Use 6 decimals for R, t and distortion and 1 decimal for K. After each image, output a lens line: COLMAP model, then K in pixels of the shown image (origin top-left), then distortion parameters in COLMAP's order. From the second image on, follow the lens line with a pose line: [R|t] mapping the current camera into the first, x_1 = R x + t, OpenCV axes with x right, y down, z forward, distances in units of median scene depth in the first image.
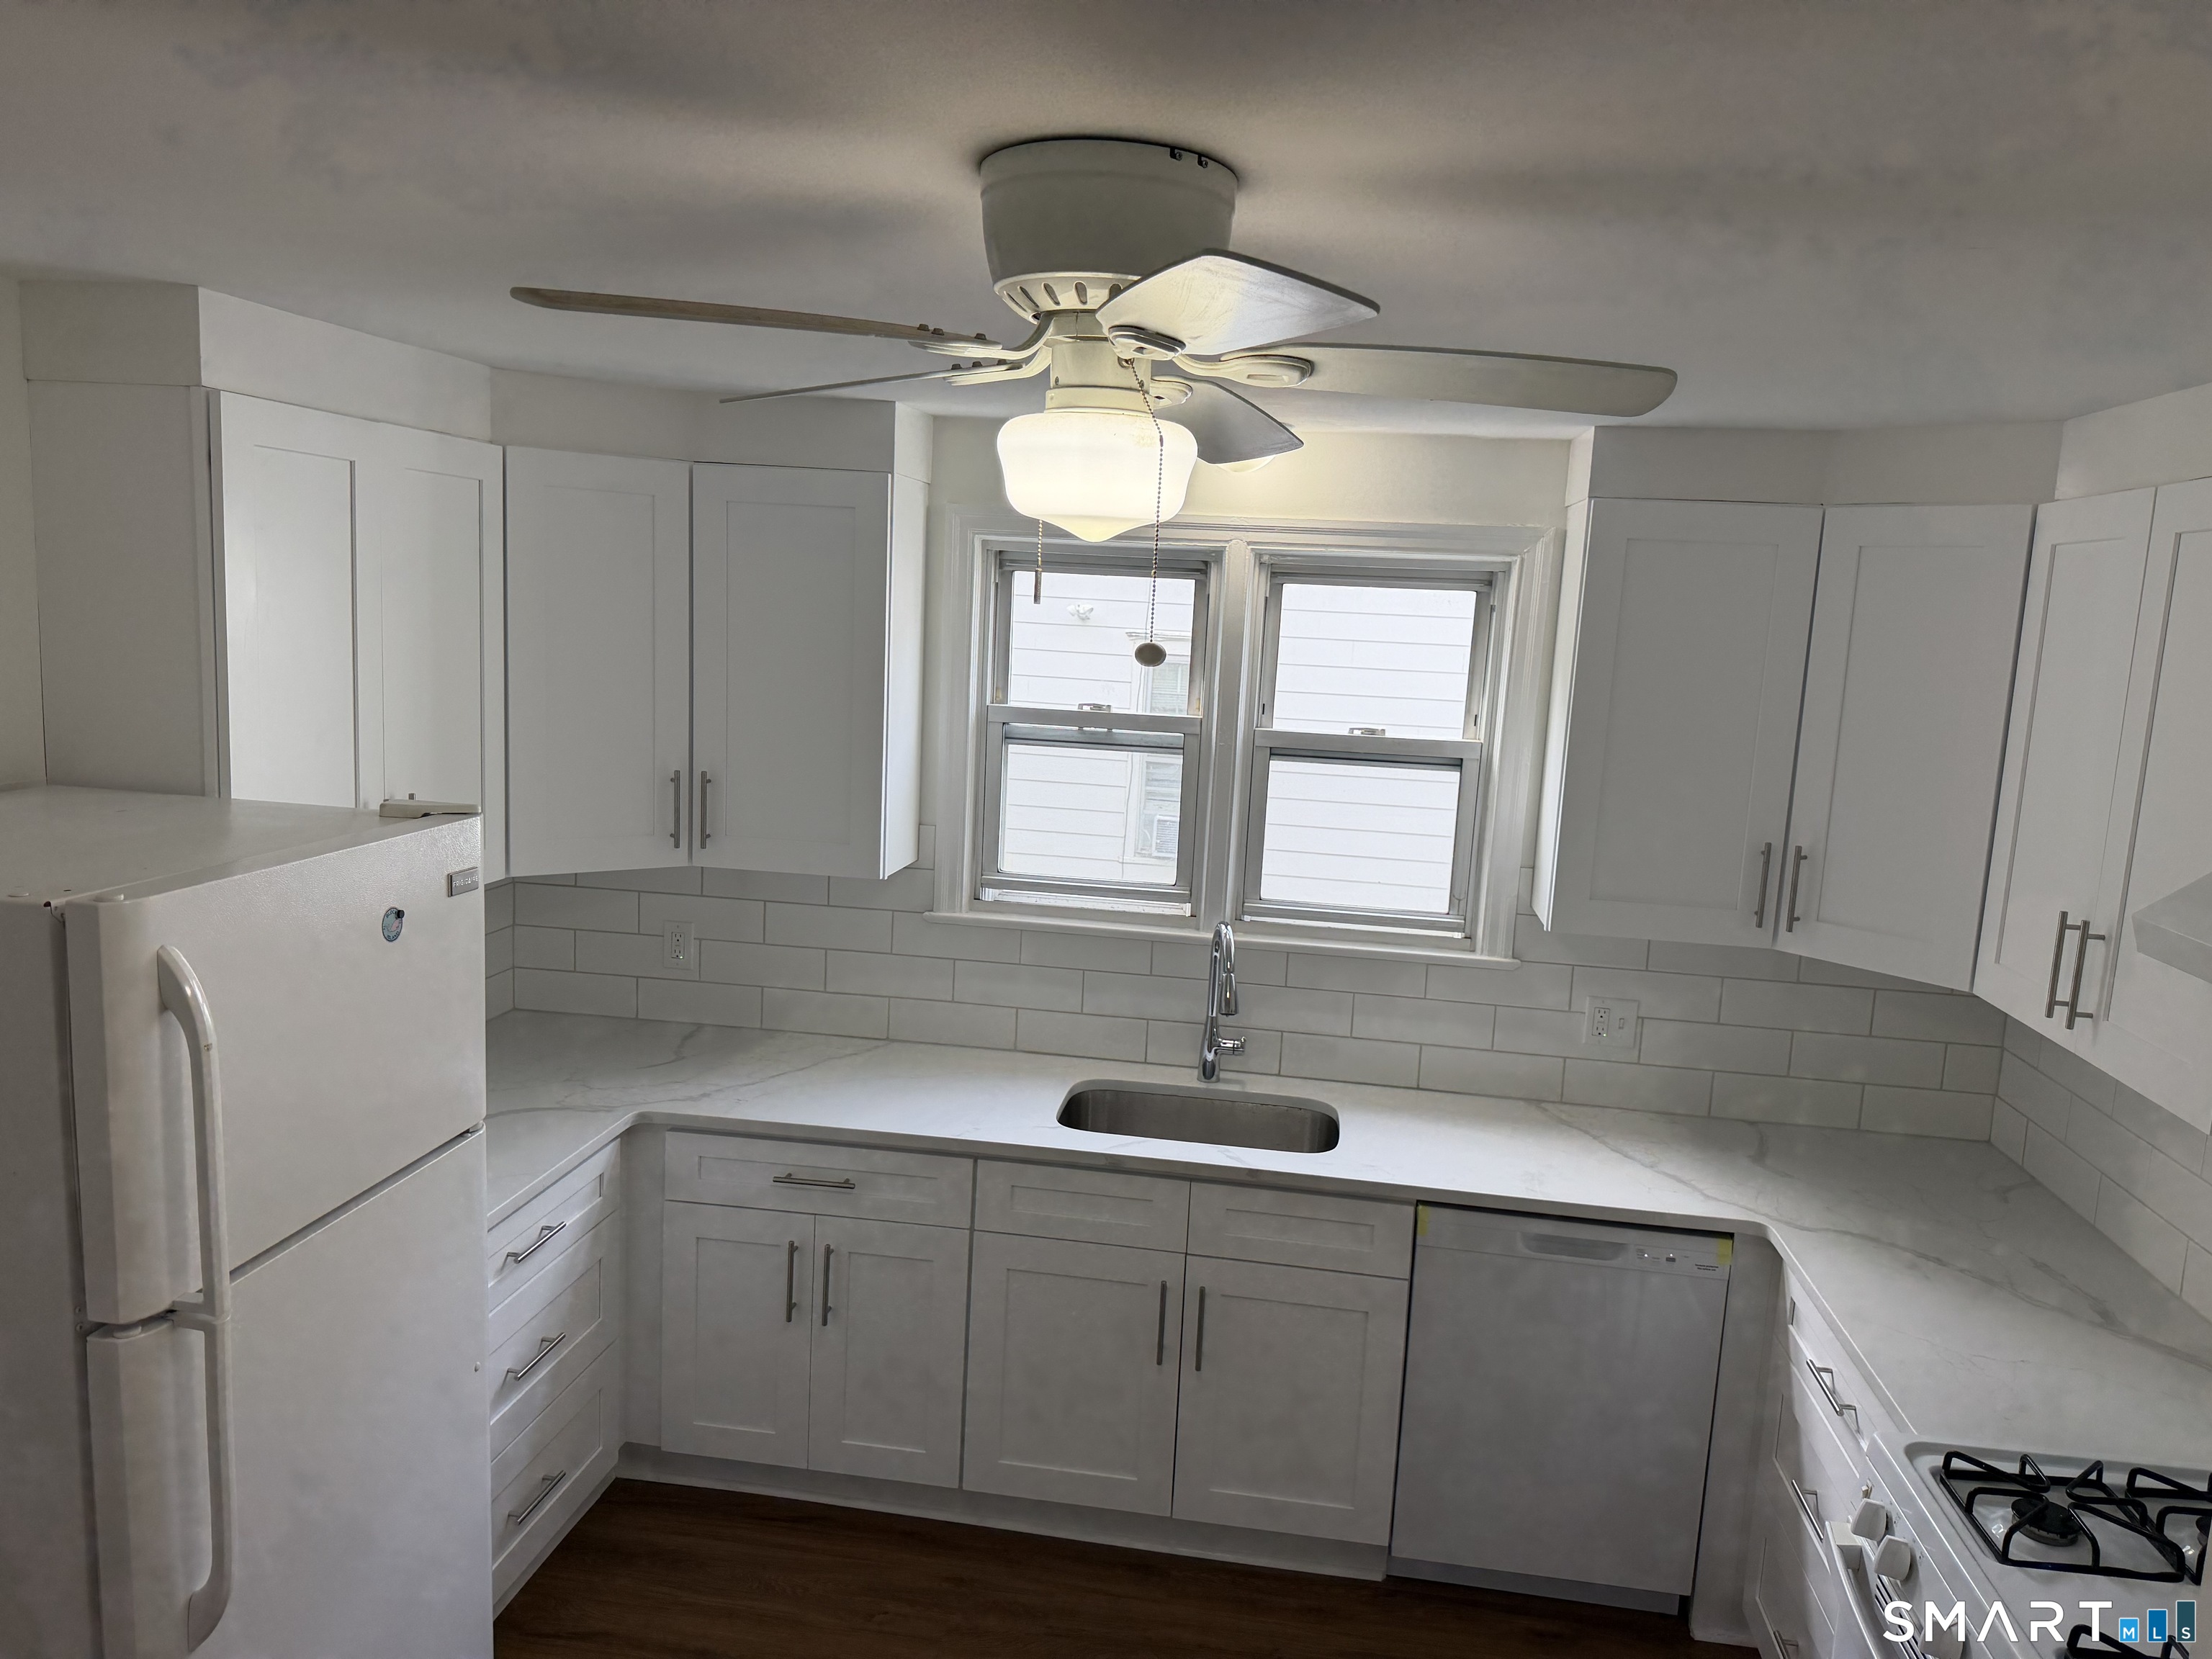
lens RADIAL K [[1526.2, 0, 1128.7], [0, 1526.2, 834.1], [0, 0, 1]] dist [0.131291, -0.273712]
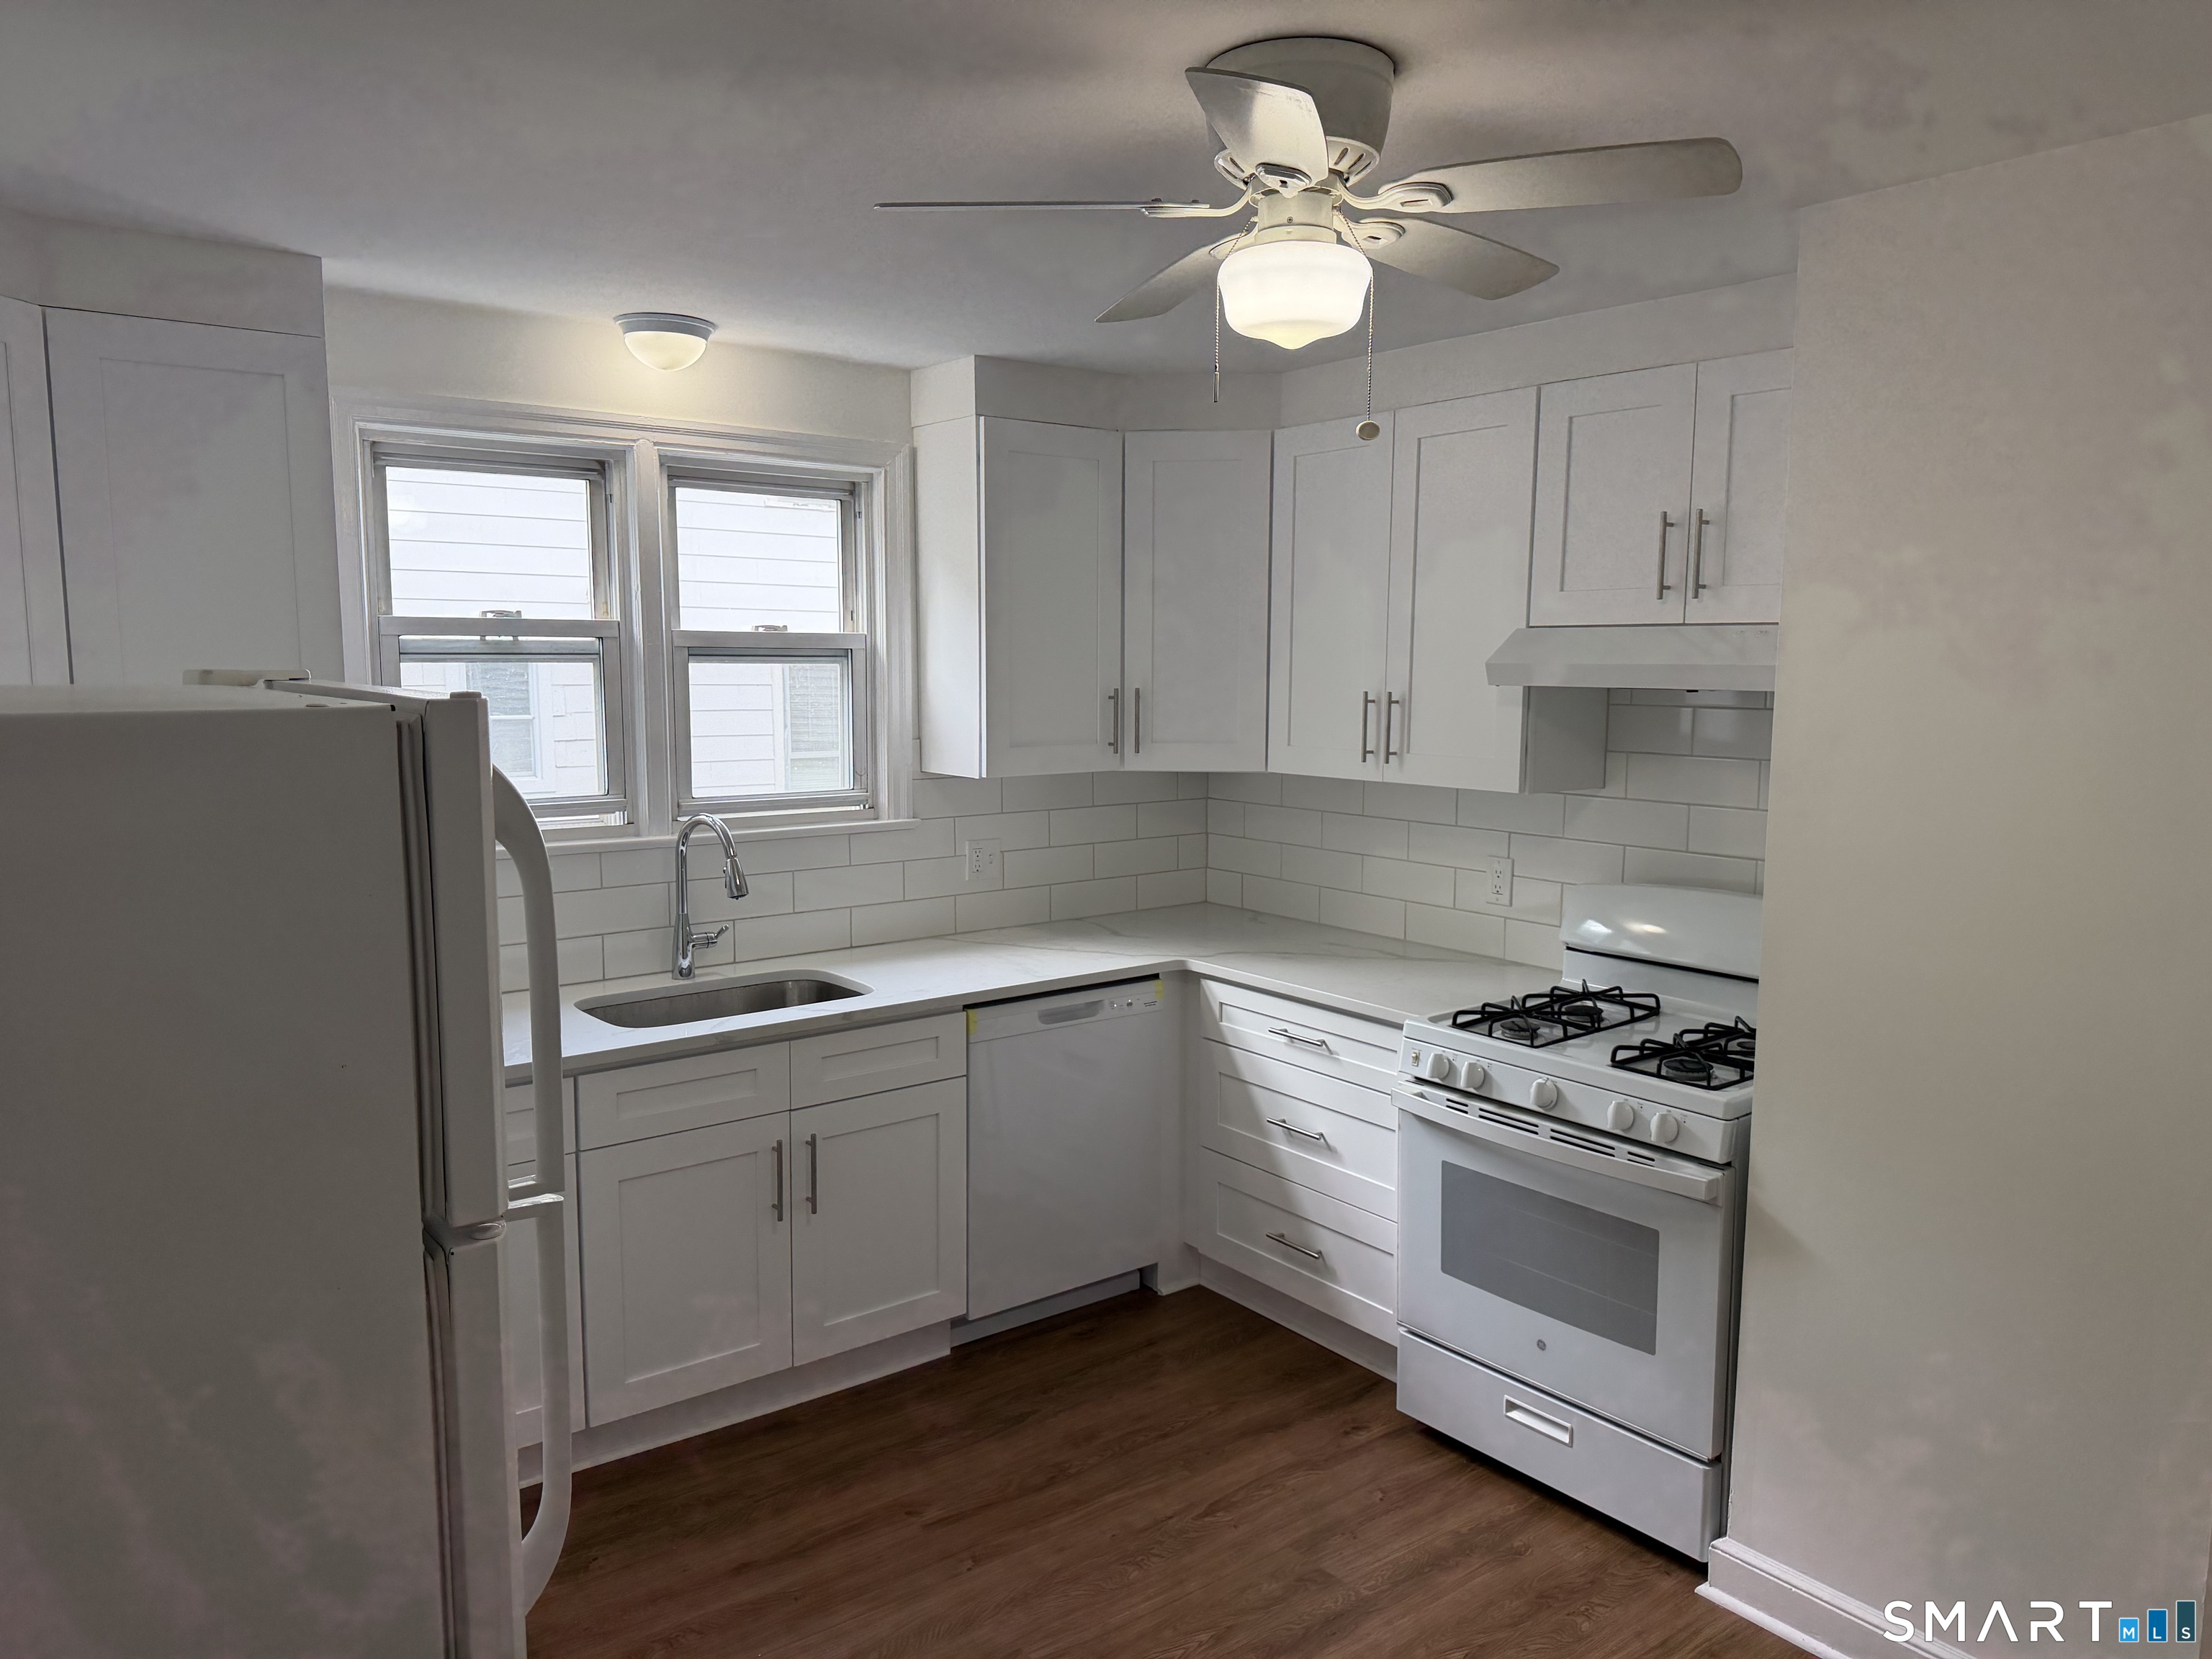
lens RADIAL K [[1526.2, 0, 1128.7], [0, 1526.2, 834.1], [0, 0, 1]] dist [0.131291, -0.273712]
pose [[0.684415, -0.131645, 0.717109, -0.470017], [0.137591, 0.989212, 0.050278, 0.056892], [-0.715992, 0.064257, 0.695145, 0.078951]]
